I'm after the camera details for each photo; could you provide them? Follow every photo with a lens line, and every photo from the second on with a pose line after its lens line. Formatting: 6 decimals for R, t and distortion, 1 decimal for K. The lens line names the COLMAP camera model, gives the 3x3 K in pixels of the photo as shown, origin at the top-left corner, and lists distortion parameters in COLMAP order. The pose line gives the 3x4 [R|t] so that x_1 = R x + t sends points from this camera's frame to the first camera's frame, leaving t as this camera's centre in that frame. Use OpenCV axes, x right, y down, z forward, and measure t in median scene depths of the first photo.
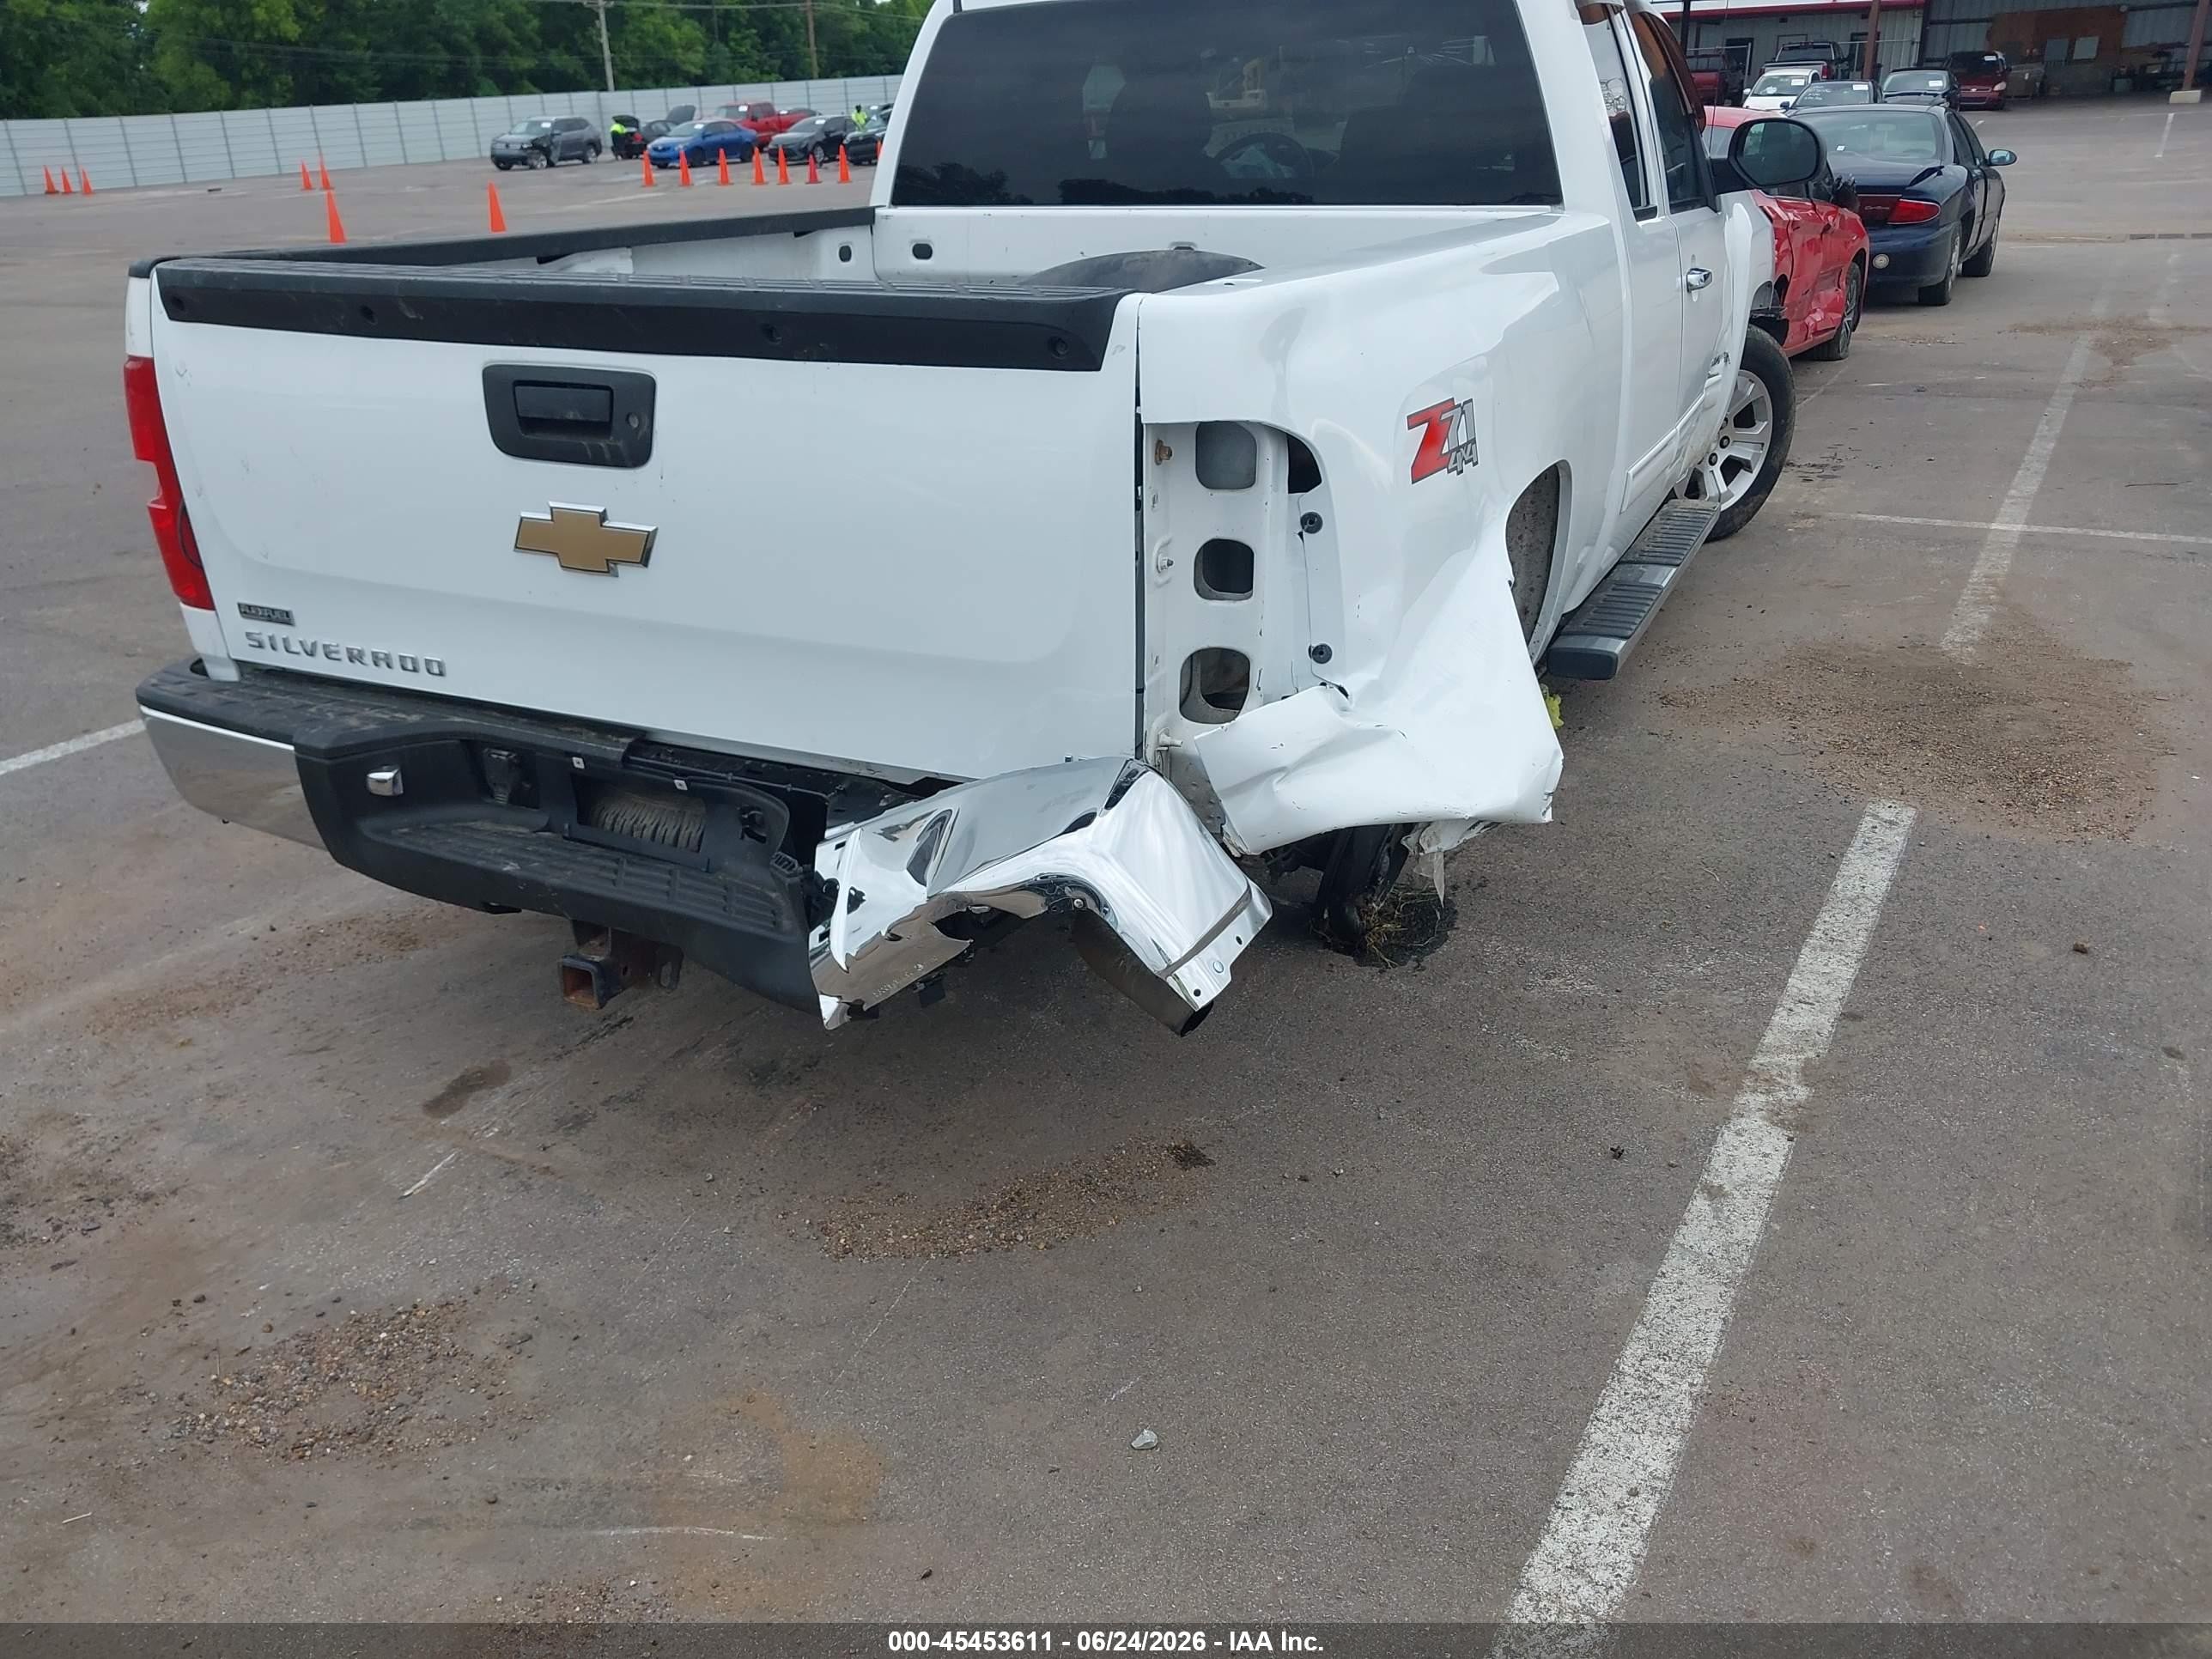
lens RADIAL K [[1737.7, 0, 1114.3], [0, 1737.7, 835.4], [0, 0, 1]] dist [0.017035, -0.023478]
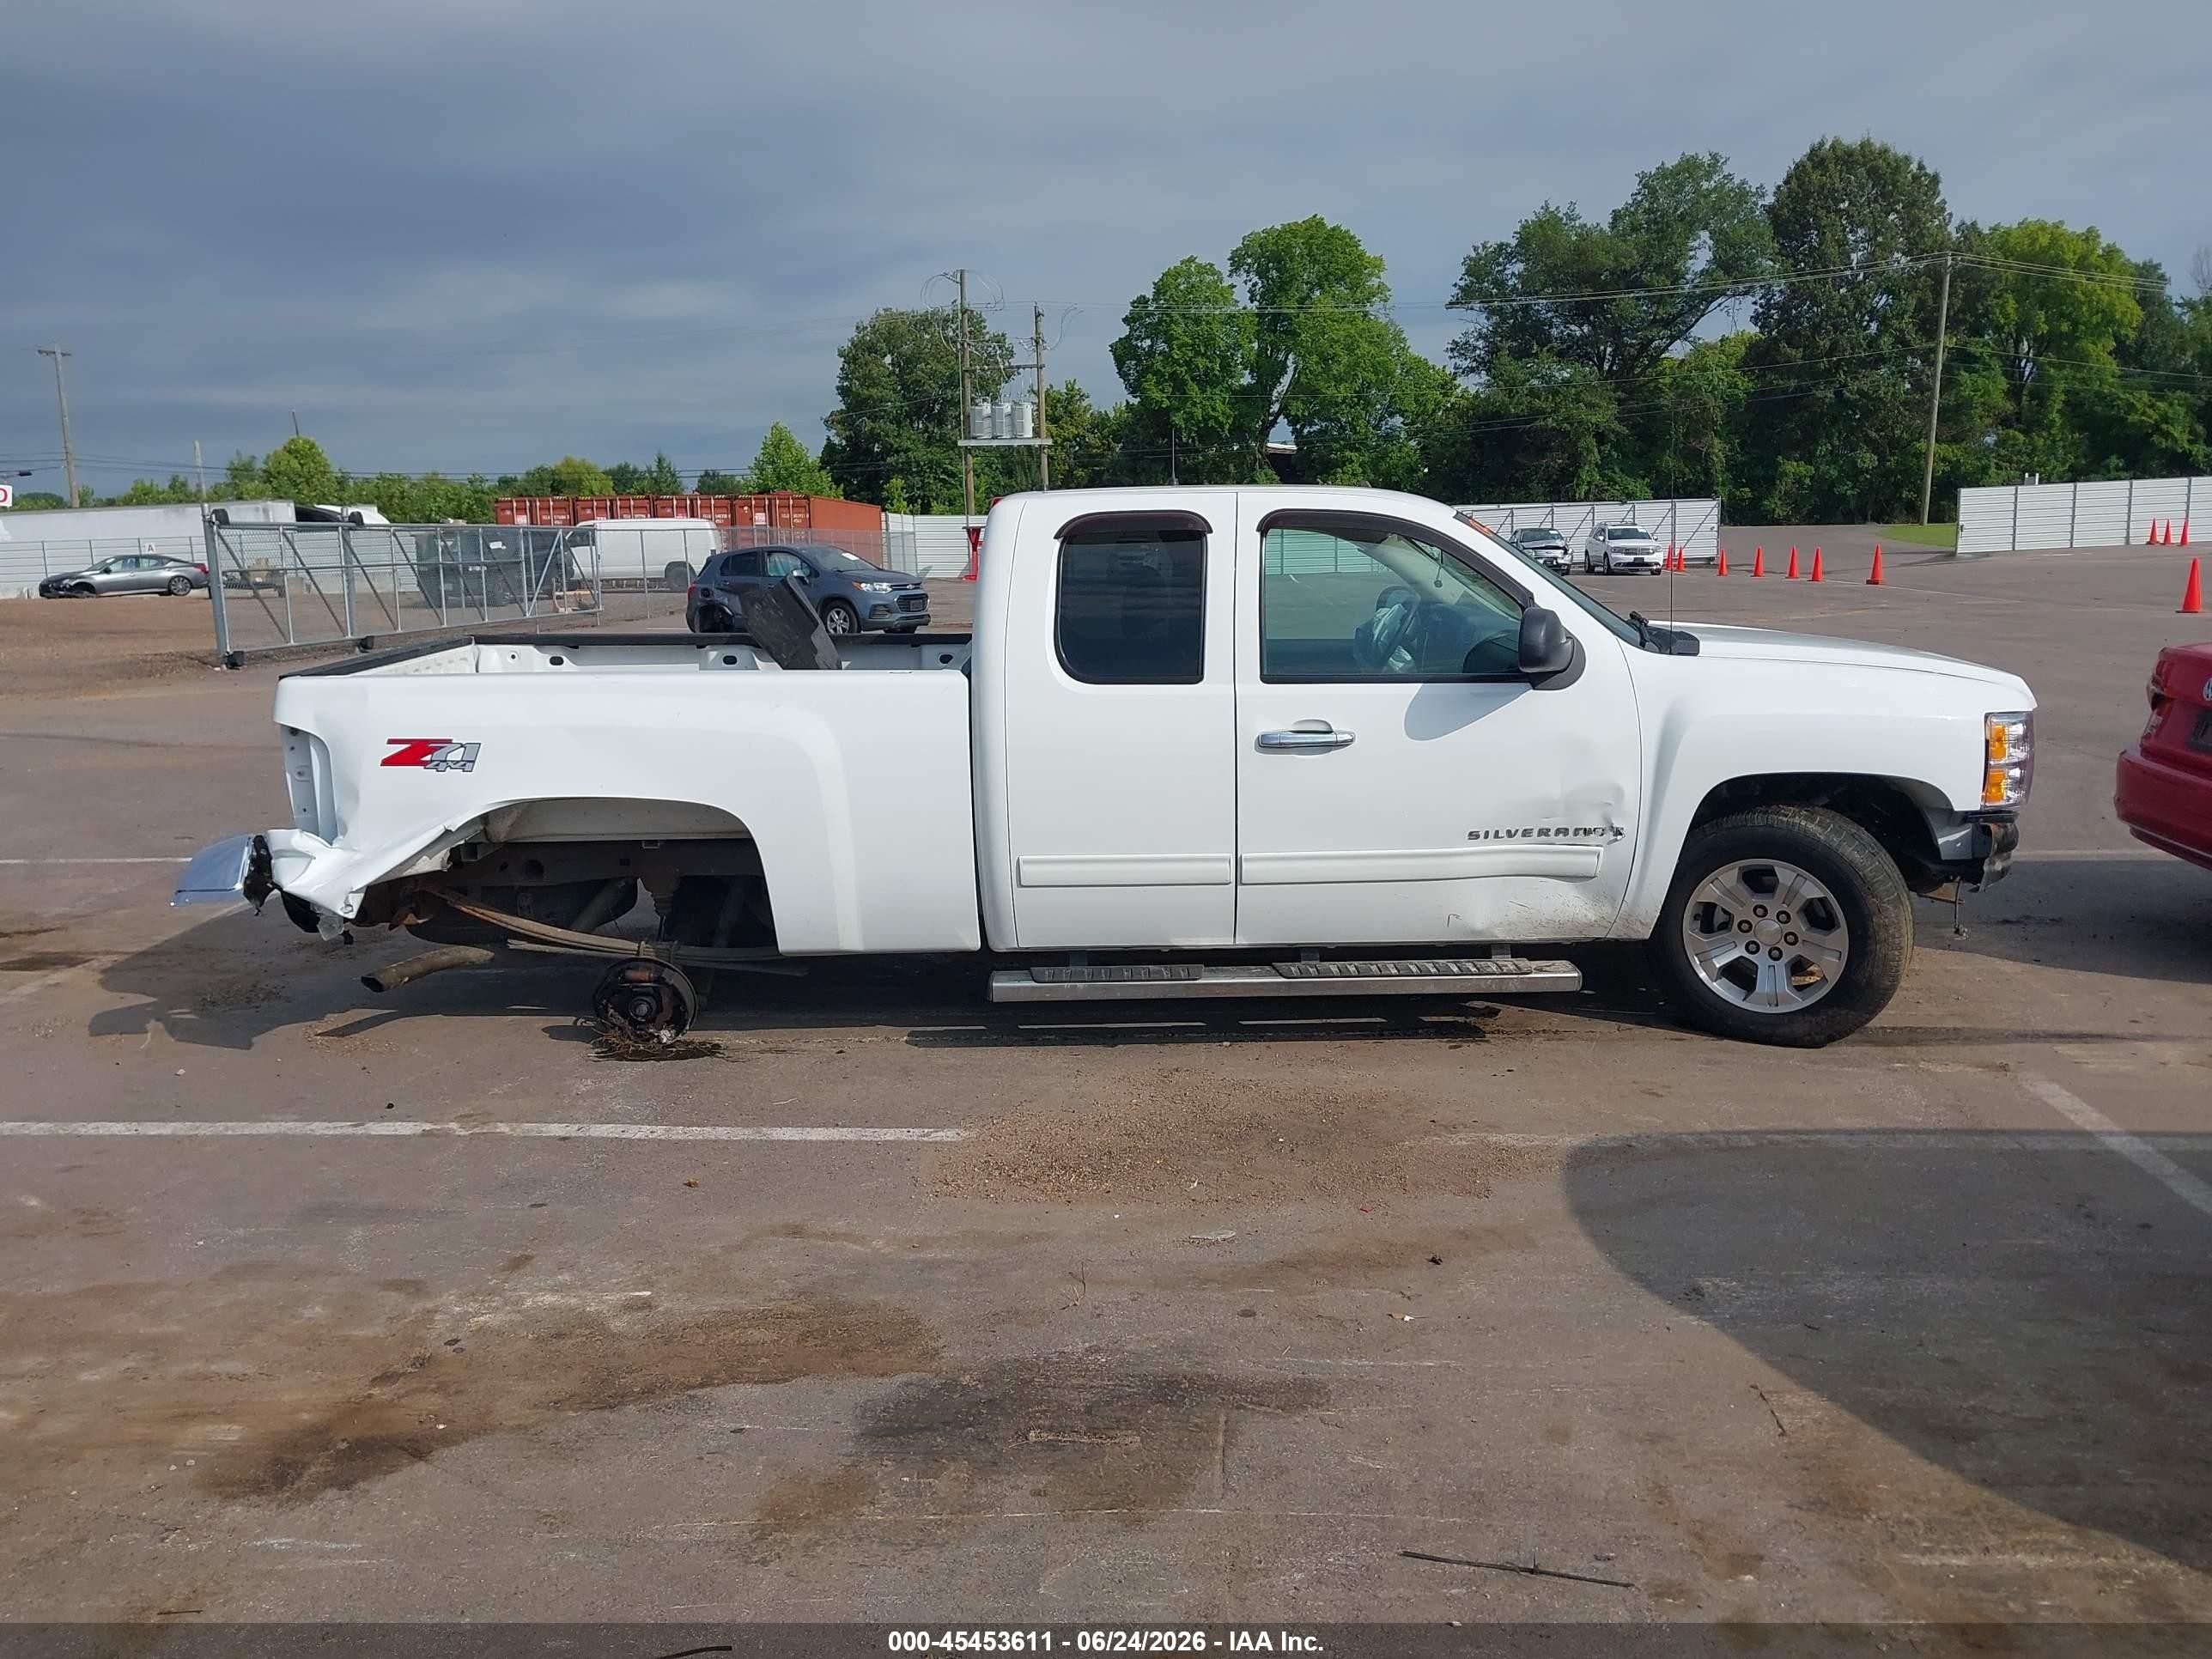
lens RADIAL K [[1726.4, 0, 1103.9], [0, 1726.4, 854.3], [0, 0, 1]] dist [-0.005738, 0.010295]
pose [[0.441289, 0.184830, -0.878124, 2.209586], [-0.331576, 0.942891, 0.031833, -0.404814], [0.833859, 0.277117, 0.477373, 0.609691]]
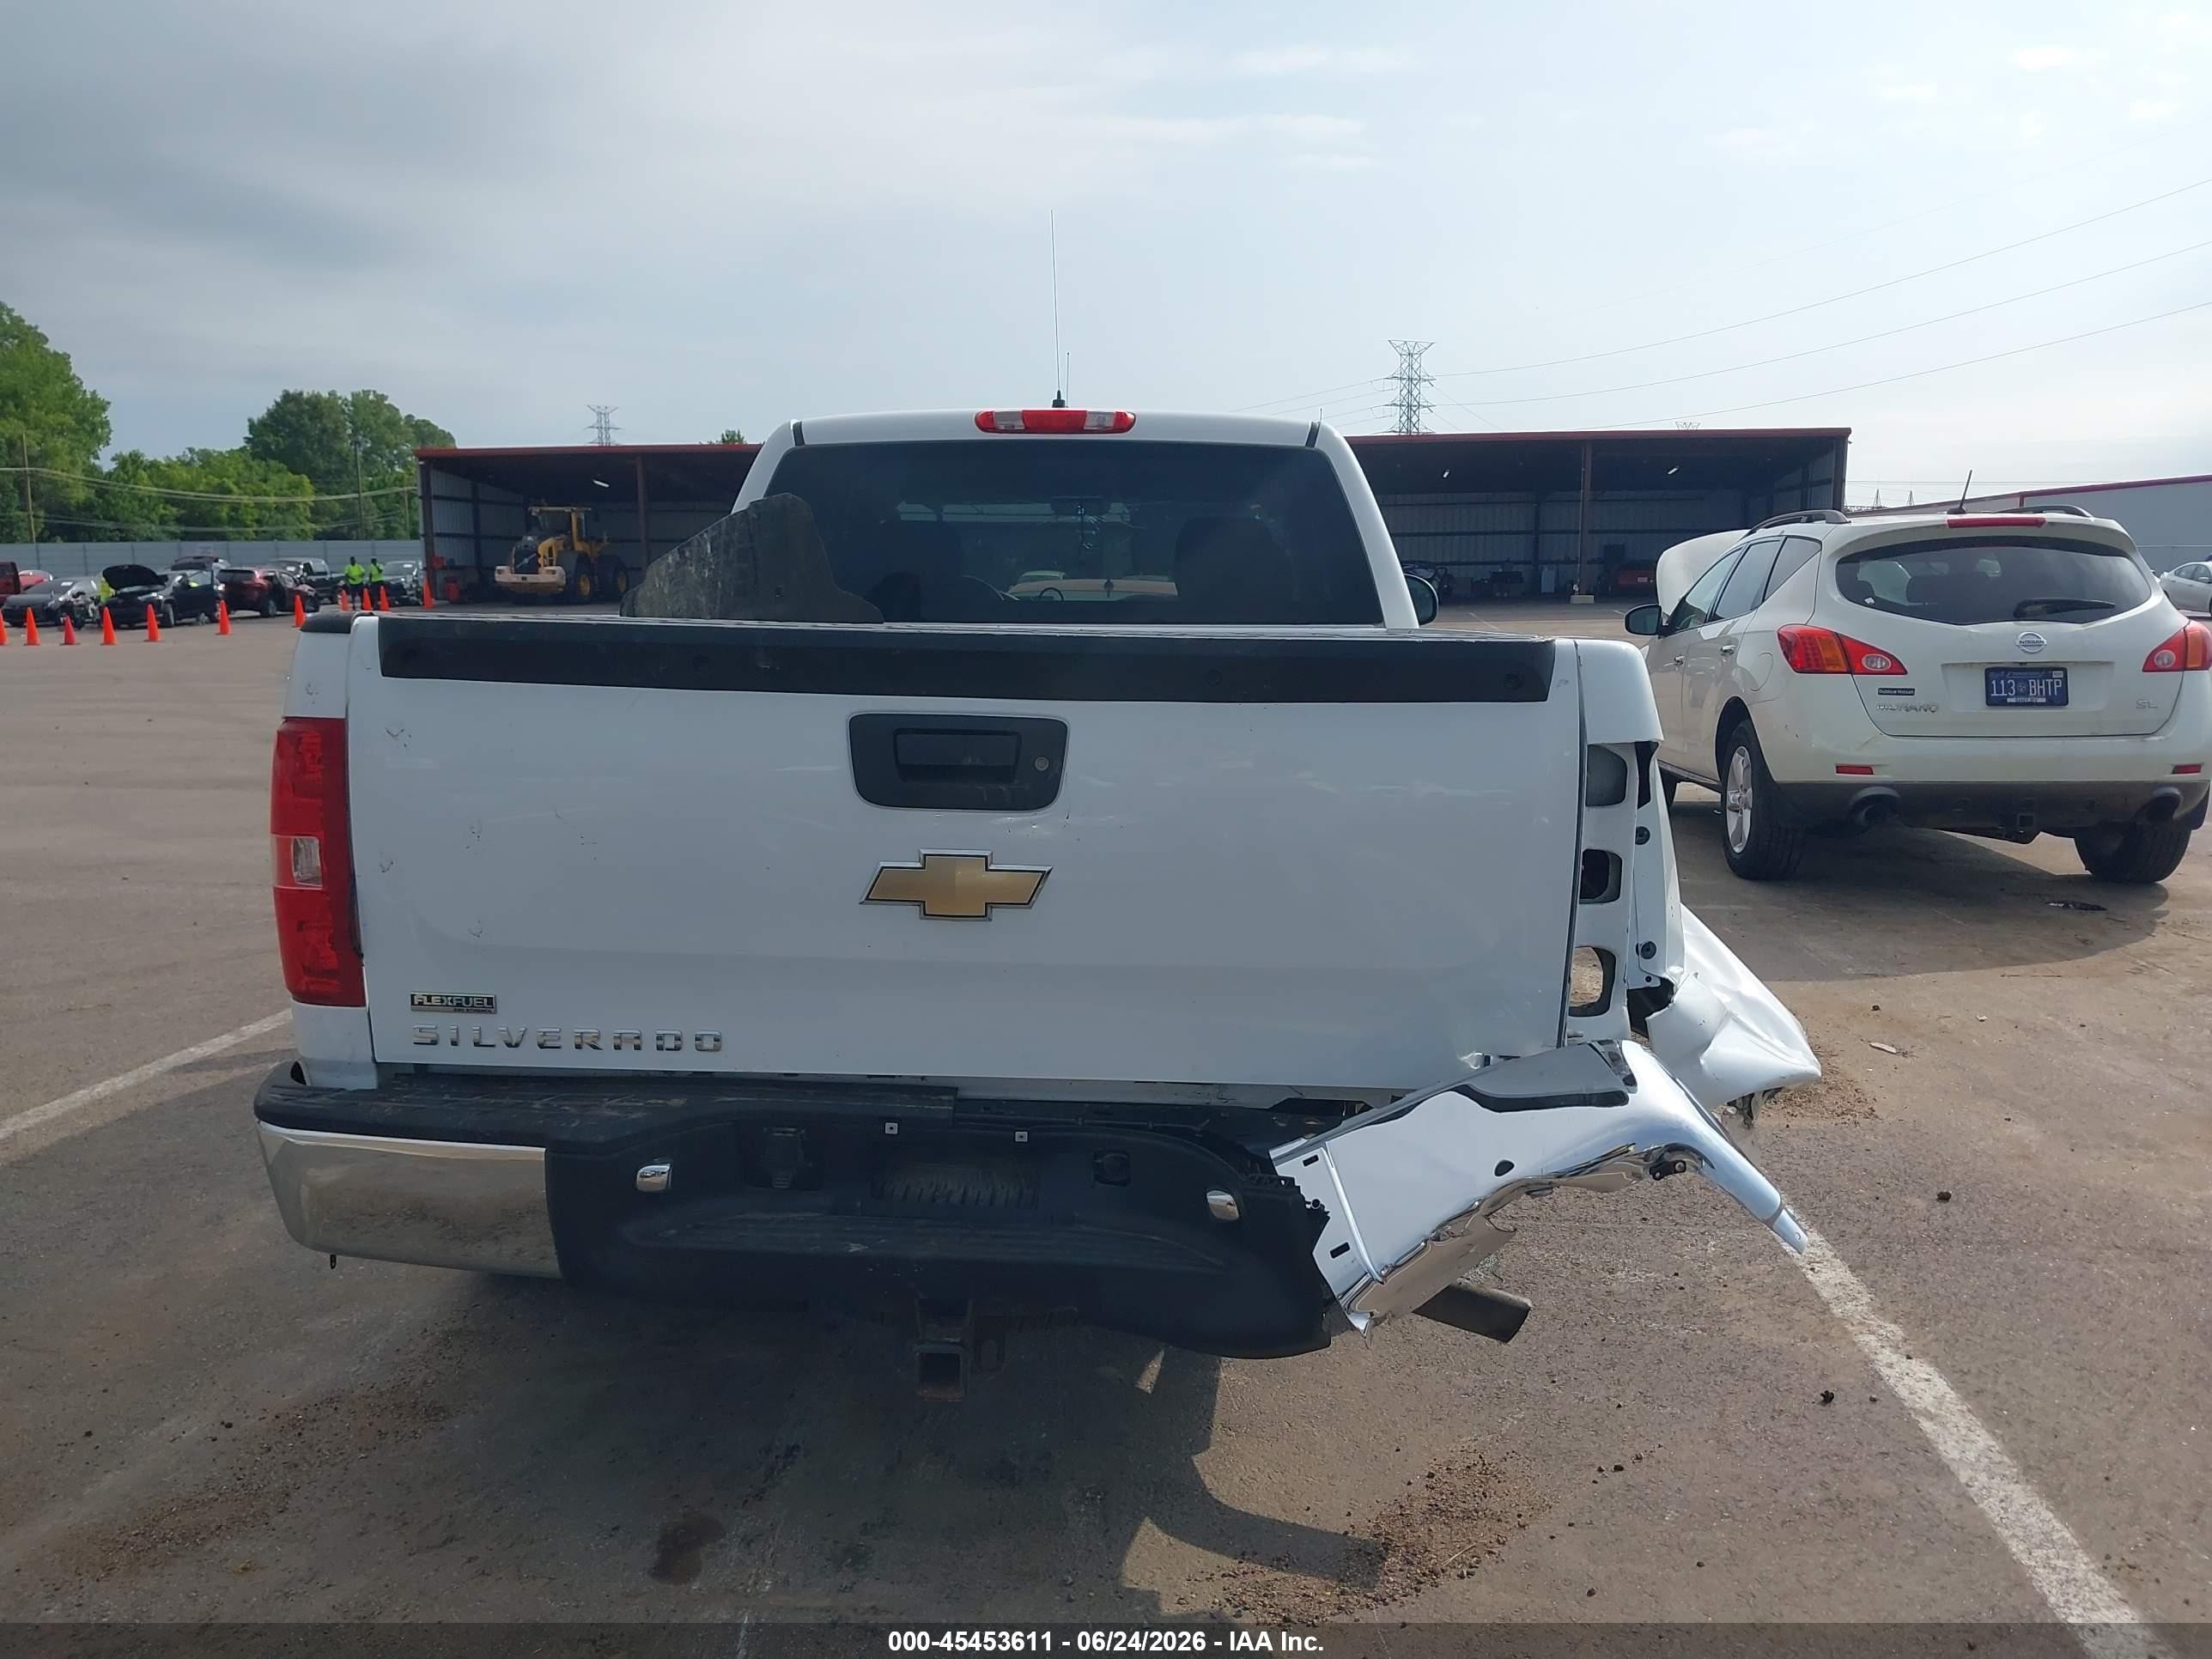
lens RADIAL K [[1720.8, 0, 1097.9], [0, 1720.8, 804.1], [0, 0, 1]] dist [0.016000, -0.005833]
pose [[0.921845, -0.019906, 0.387047, -0.524979], [0.123600, 0.961631, -0.244925, 0.029344], [-0.367321, 0.273622, 0.888936, 0.080772]]
